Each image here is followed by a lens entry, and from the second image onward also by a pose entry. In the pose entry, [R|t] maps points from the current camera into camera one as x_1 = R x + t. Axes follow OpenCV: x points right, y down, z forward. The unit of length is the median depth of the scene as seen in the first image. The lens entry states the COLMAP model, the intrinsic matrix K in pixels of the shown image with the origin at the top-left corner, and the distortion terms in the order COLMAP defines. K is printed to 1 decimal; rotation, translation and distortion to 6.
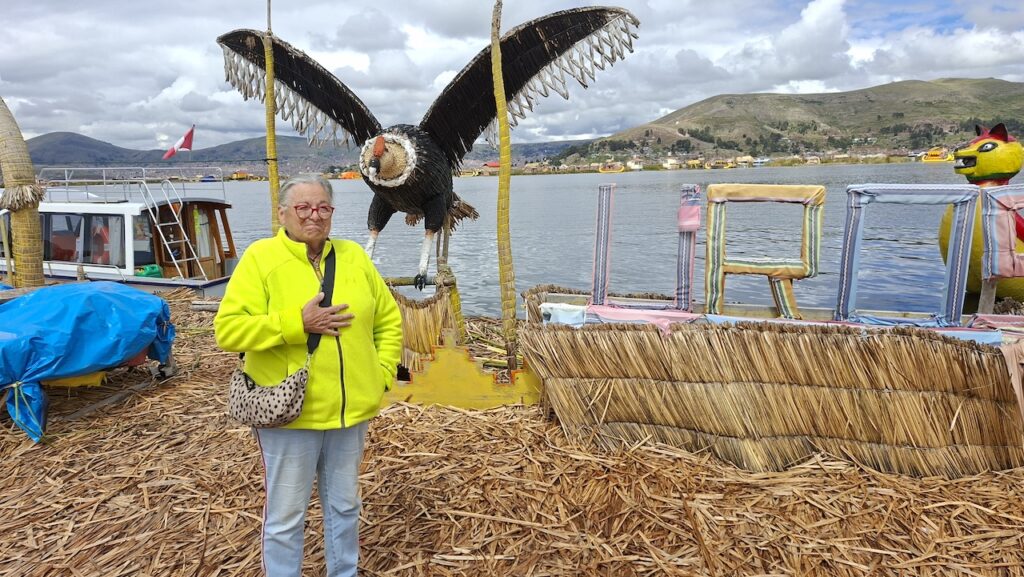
lens RADIAL K [[688.2, 0, 508.0], [0, 688.2, 278.5], [0, 0, 1]] dist [0.079577, -0.094027]
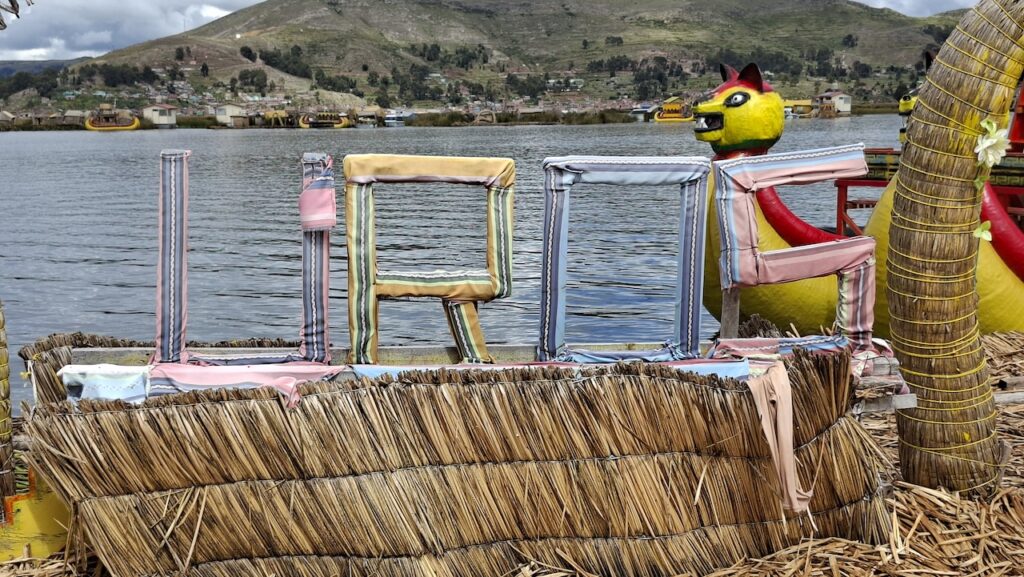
lens RADIAL K [[1388.6, 0, 512.0], [0, 1388.6, 288.5], [0, 0, 1]] dist [0.135675, 0.008958]
pose [[0.910215, -0.037938, 0.412394, -0.094205], [0.054825, 0.998069, -0.029189, 0.028383], [-0.410490, 0.049178, 0.910538, -0.190871]]
